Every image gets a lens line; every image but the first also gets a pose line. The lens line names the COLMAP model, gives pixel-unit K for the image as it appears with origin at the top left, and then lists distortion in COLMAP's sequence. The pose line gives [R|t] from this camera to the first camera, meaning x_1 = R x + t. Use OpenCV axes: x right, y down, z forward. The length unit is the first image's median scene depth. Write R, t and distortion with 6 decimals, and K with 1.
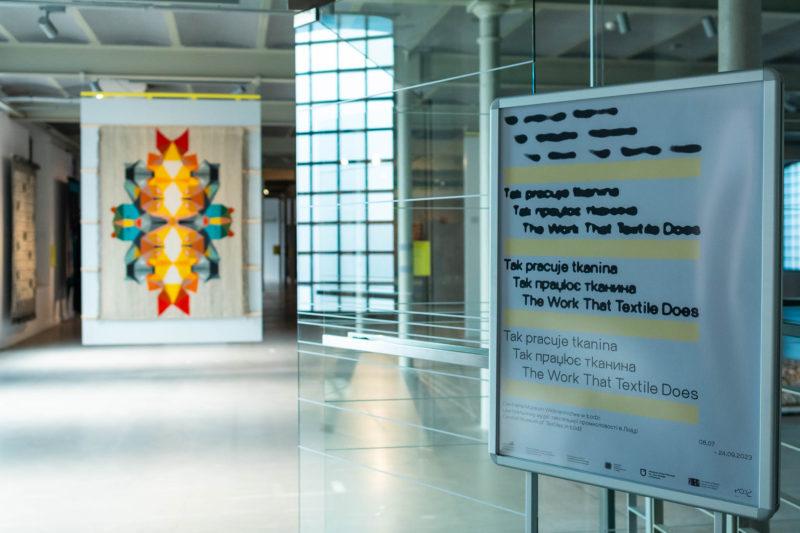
lens RADIAL K [[825.3, 0, 400.1], [0, 825.3, 264.2], [0, 0, 1]] dist [0.019278, 0.000000]
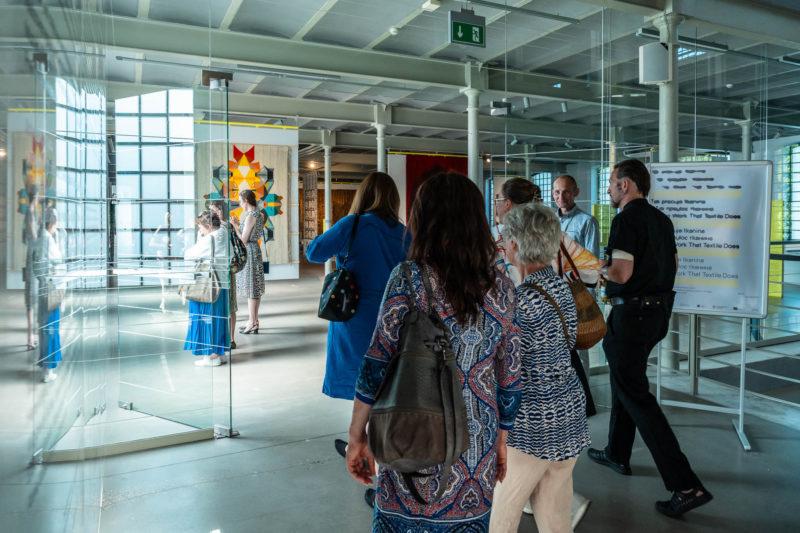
lens RADIAL K [[565.0, 0, 400.2], [0, 565.0, 233.6], [0, 0, 1]] dist [-0.005223, 0.000777]
pose [[0.953708, -0.006551, 0.300664, -0.315433], [0.005360, 0.999974, 0.004784, -0.000166], [-0.300688, -0.002951, 0.953718, -0.111464]]
